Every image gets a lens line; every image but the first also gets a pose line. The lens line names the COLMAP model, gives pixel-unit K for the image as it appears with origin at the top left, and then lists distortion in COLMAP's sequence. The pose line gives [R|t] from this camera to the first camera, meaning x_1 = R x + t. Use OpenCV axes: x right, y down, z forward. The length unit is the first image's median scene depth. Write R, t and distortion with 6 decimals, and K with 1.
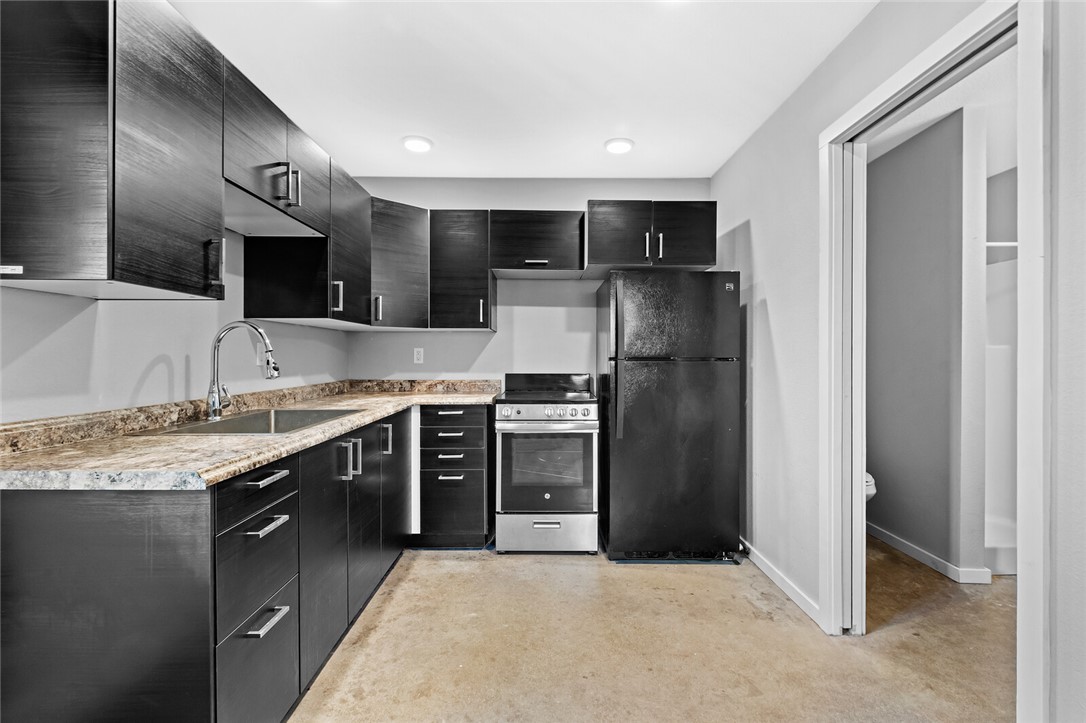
lens RADIAL K [[480.7, 0, 543.8], [0, 480.7, 354.4], [0, 0, 1]] dist [0.002320, -0.000838]
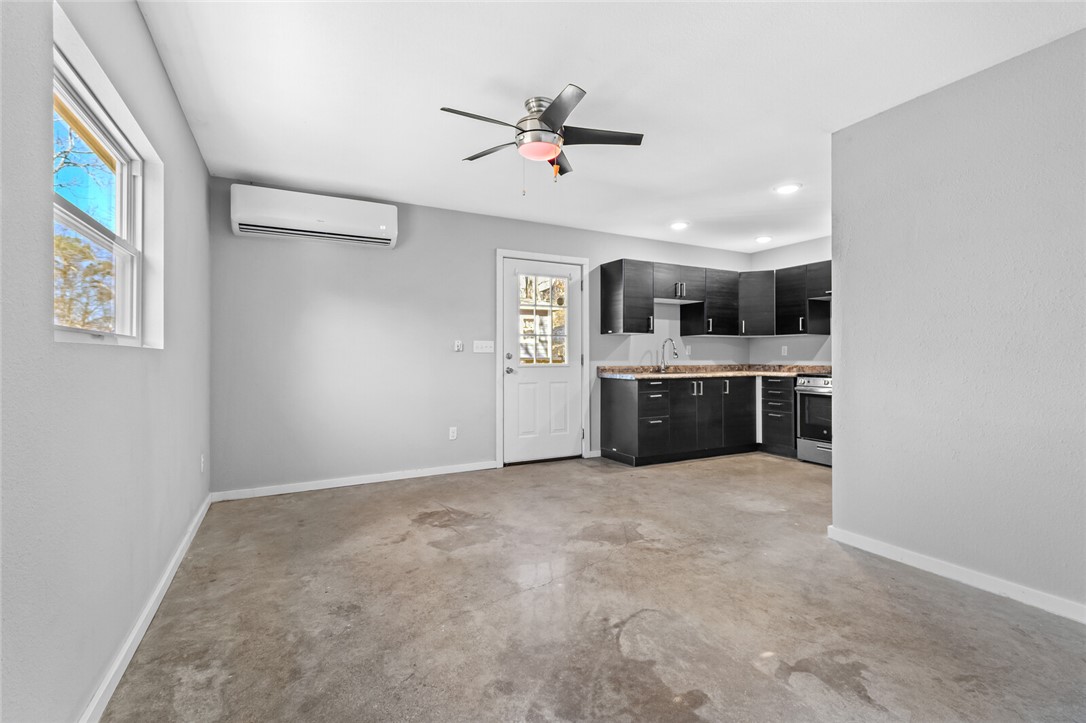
lens RADIAL K [[486.2, 0, 548.0], [0, 486.2, 353.9], [0, 0, 1]] dist [0.016831, -0.009449]
pose [[0.466461, -0.006308, -0.884519, 1.086514], [0.003808, 0.999980, -0.005124, 0.024152], [0.884534, -0.000978, 0.466475, -0.676958]]
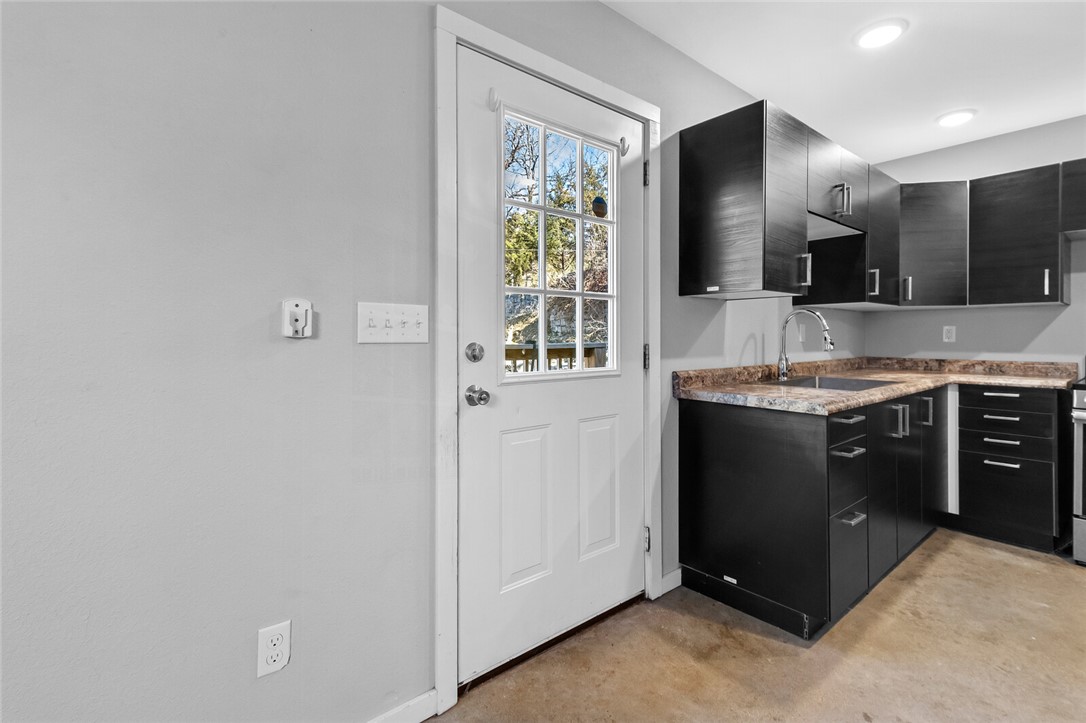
lens RADIAL K [[481.9, 0, 549.3], [0, 481.9, 339.7], [0, 0, 1]] dist [0.020691, -0.007053]
pose [[0.629296, 0.003655, -0.777157, -0.010028], [0.003818, 0.999962, 0.007795, 0.004082], [0.777156, -0.007873, 0.629258, -0.281159]]
